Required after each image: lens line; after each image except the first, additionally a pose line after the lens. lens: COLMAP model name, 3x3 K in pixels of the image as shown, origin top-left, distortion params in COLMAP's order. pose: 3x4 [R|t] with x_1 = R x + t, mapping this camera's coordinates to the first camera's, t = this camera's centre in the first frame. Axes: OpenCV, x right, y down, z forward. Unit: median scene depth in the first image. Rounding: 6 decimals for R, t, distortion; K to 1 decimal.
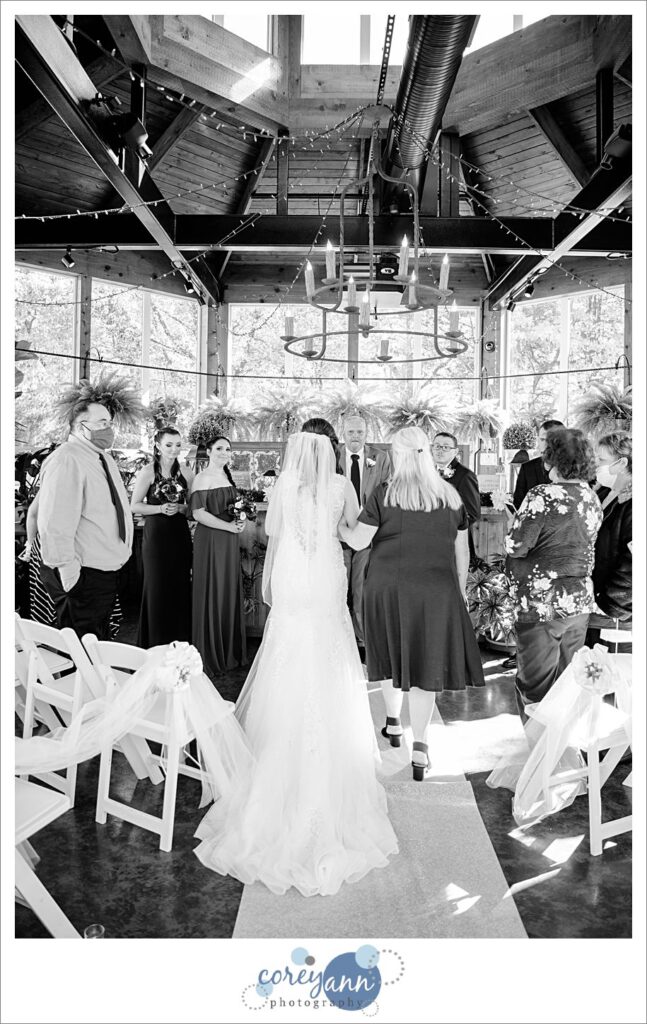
lens RADIAL K [[701.9, 0, 303.1], [0, 701.9, 490.1], [0, 0, 1]] dist [-0.067135, 0.002103]
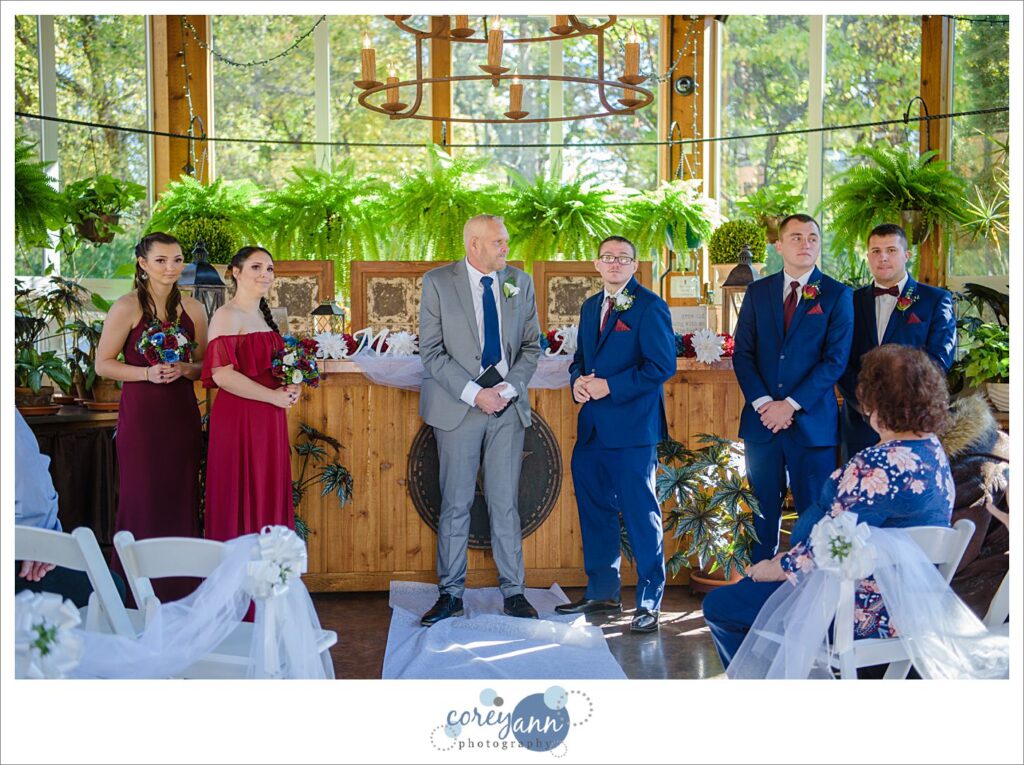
lens RADIAL K [[1448.6, 0, 496.3], [0, 1448.6, 348.1], [0, 0, 1]] dist [0.185176, 0.000000]
pose [[0.991132, -0.019810, 0.131397, -0.050792], [0.021629, 0.999689, -0.012434, 0.020568], [-0.131109, 0.015166, 0.991252, -0.177264]]
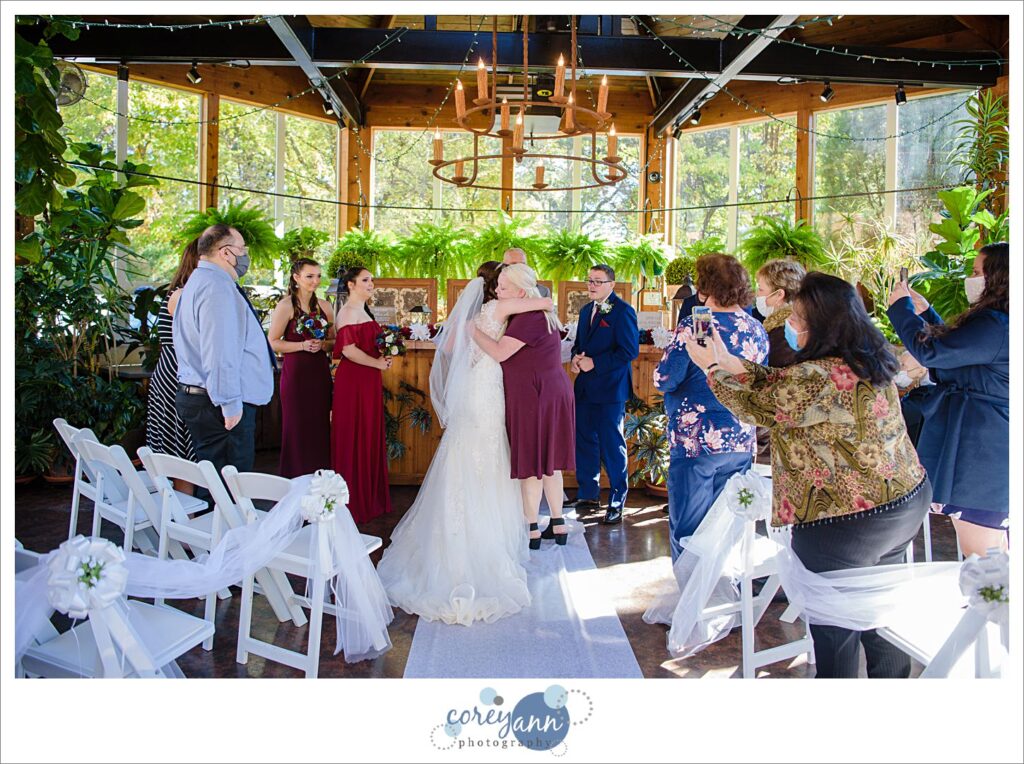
lens RADIAL K [[780.0, 0, 496.3], [0, 780.0, 354.1], [0, 0, 1]] dist [-0.065934, 0.015642]
pose [[0.998454, 0.000214, 0.055586, 0.000189], [-0.001288, 0.999813, 0.019286, 0.012305], [-0.055571, -0.019328, 0.998268, -0.030309]]
